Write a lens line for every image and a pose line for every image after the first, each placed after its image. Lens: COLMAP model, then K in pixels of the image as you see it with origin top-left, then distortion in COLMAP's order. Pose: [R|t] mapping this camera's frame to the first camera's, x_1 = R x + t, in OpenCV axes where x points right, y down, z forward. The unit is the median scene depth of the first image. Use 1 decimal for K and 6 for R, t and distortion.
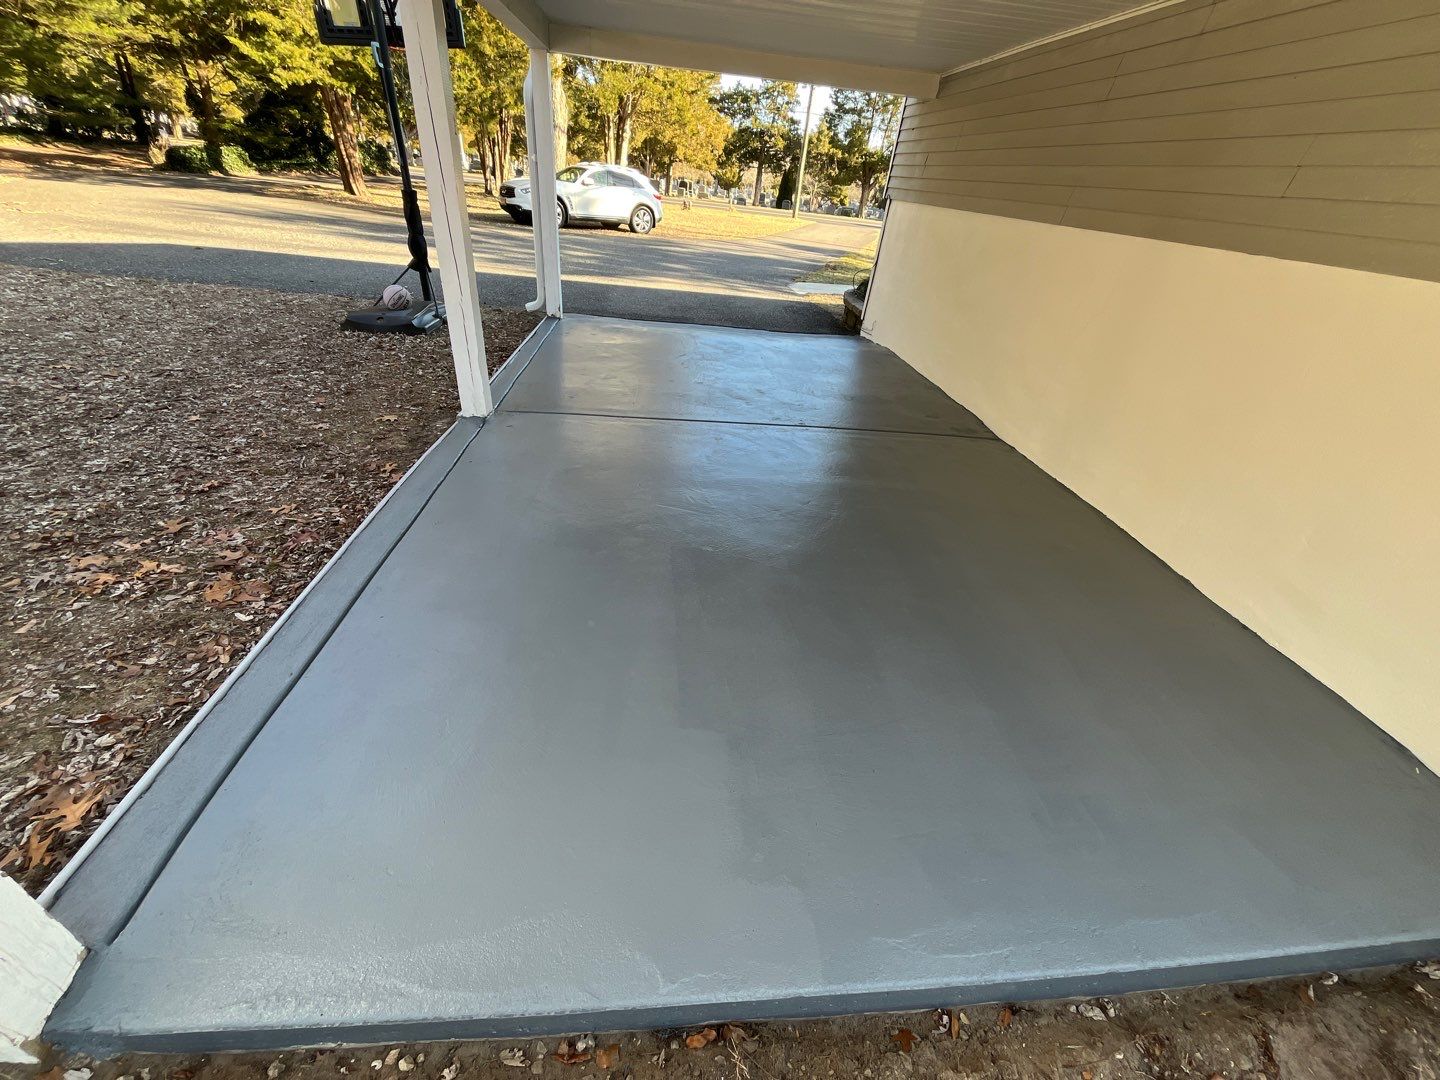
lens RADIAL K [[578.8, 0, 715.9], [0, 578.8, 538.9], [0, 0, 1]] dist [-0.002782, -0.000238]
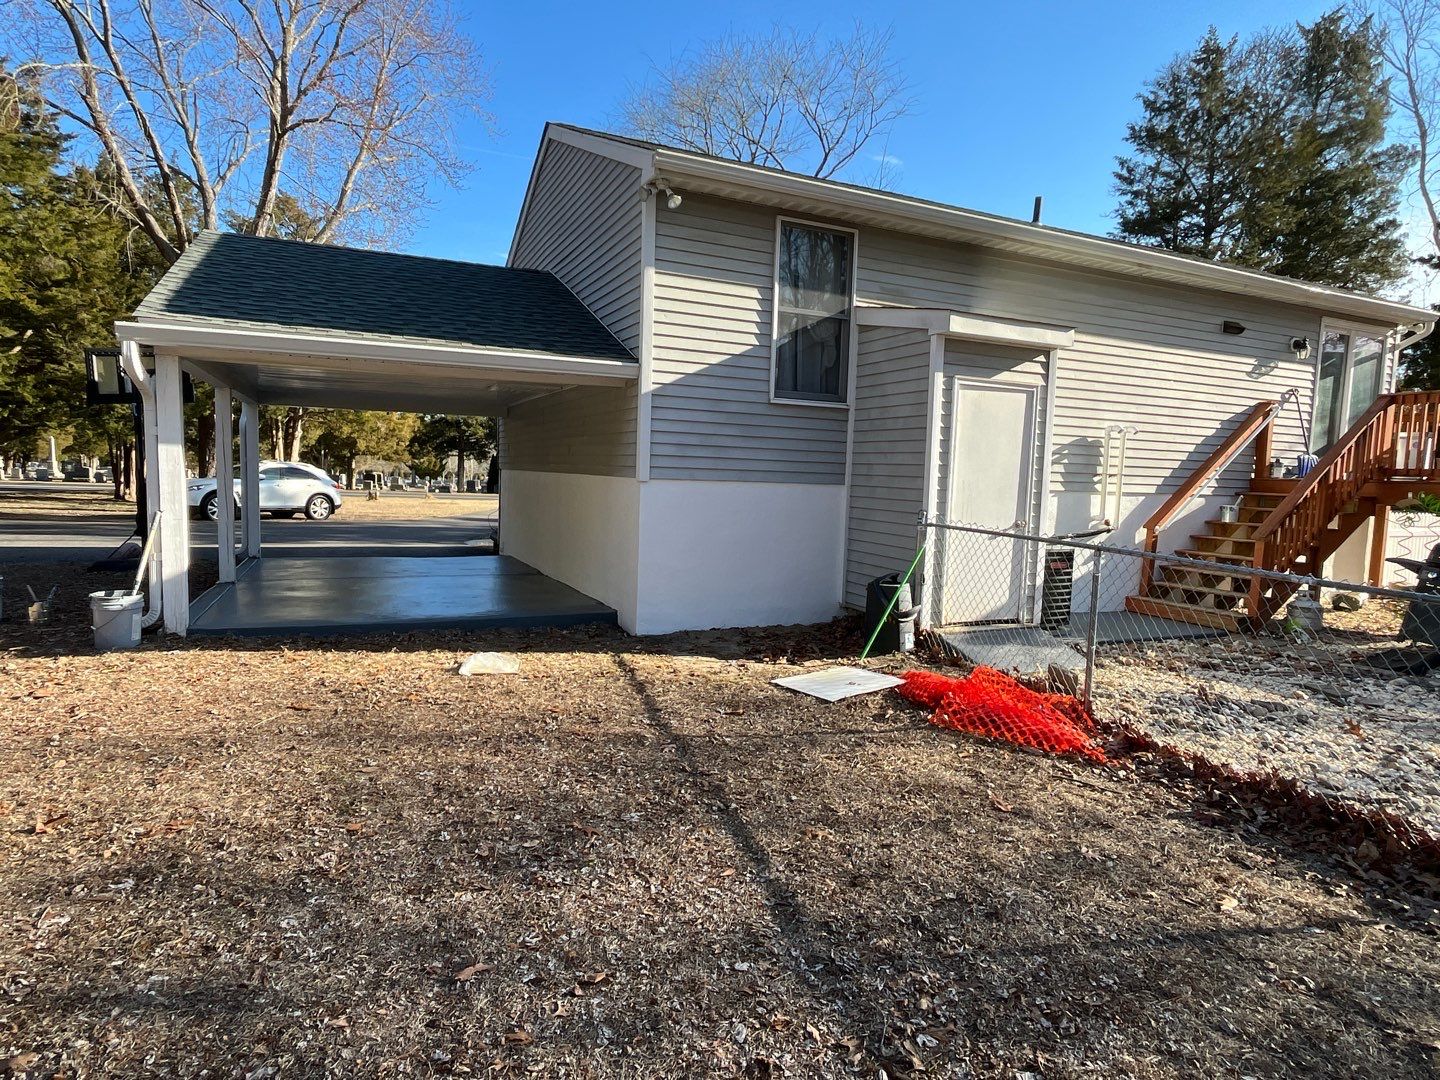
lens RADIAL K [[820.6, 0, 720.0], [0, 820.6, 540.0], [0, 0, 1]] dist [-0.002801, -0.000490]
pose [[0.937222, -0.089649, 0.337013, 0.036636], [0.230252, 0.884878, -0.404937, 0.226932], [-0.261913, 0.457114, 0.849970, -0.350212]]
